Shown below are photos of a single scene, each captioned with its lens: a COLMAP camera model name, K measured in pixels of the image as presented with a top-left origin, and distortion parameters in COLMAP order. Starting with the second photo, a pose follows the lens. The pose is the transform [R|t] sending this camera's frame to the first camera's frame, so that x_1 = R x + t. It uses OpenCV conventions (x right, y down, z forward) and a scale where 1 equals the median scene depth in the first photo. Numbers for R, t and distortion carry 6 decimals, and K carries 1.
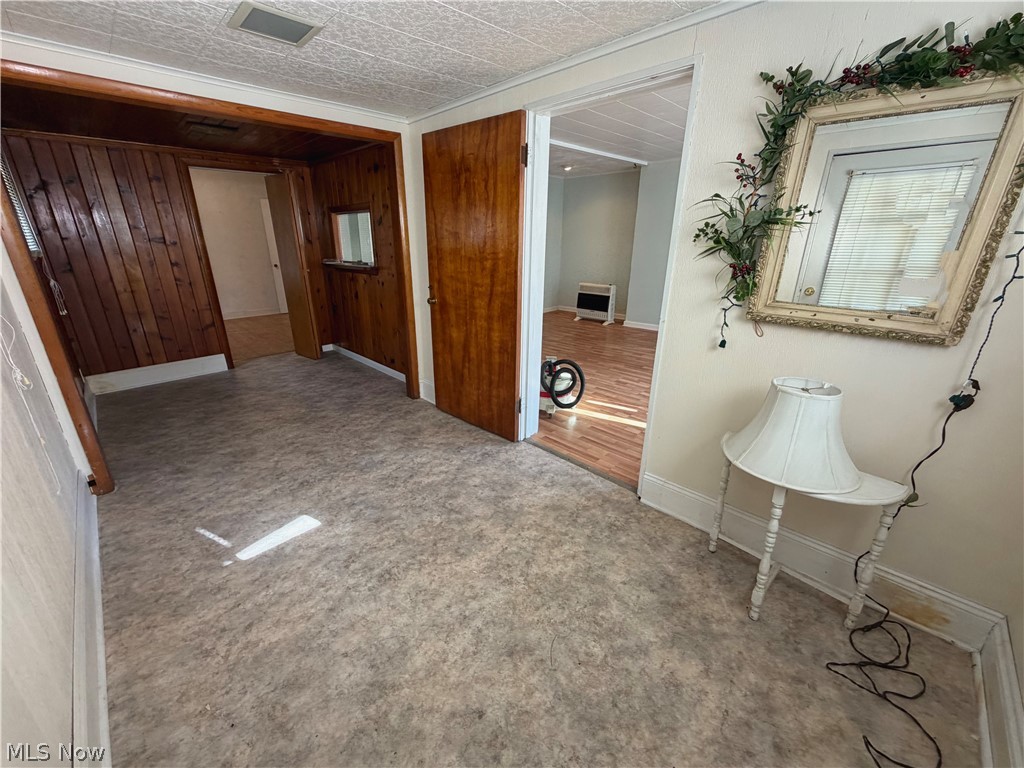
lens RADIAL K [[412.5, 0, 509.9], [0, 412.5, 382.5], [0, 0, 1]] dist [-0.007045, 0.002216]
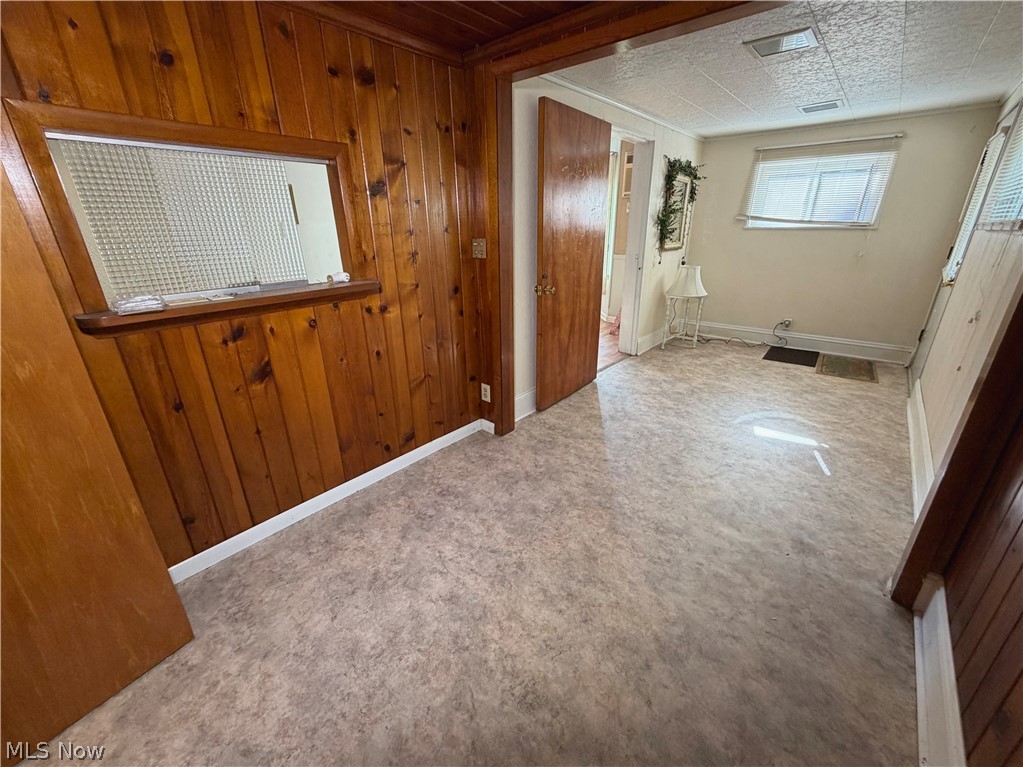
lens RADIAL K [[412.1, 0, 535.0], [0, 412.1, 365.8], [0, 0, 1]] dist [-0.007045, 0.002216]
pose [[-0.103651, -0.329143, 0.938574, -1.252240], [0.343483, 0.873754, 0.344344, -0.426663], [-0.933422, 0.358075, 0.022489, 1.241972]]
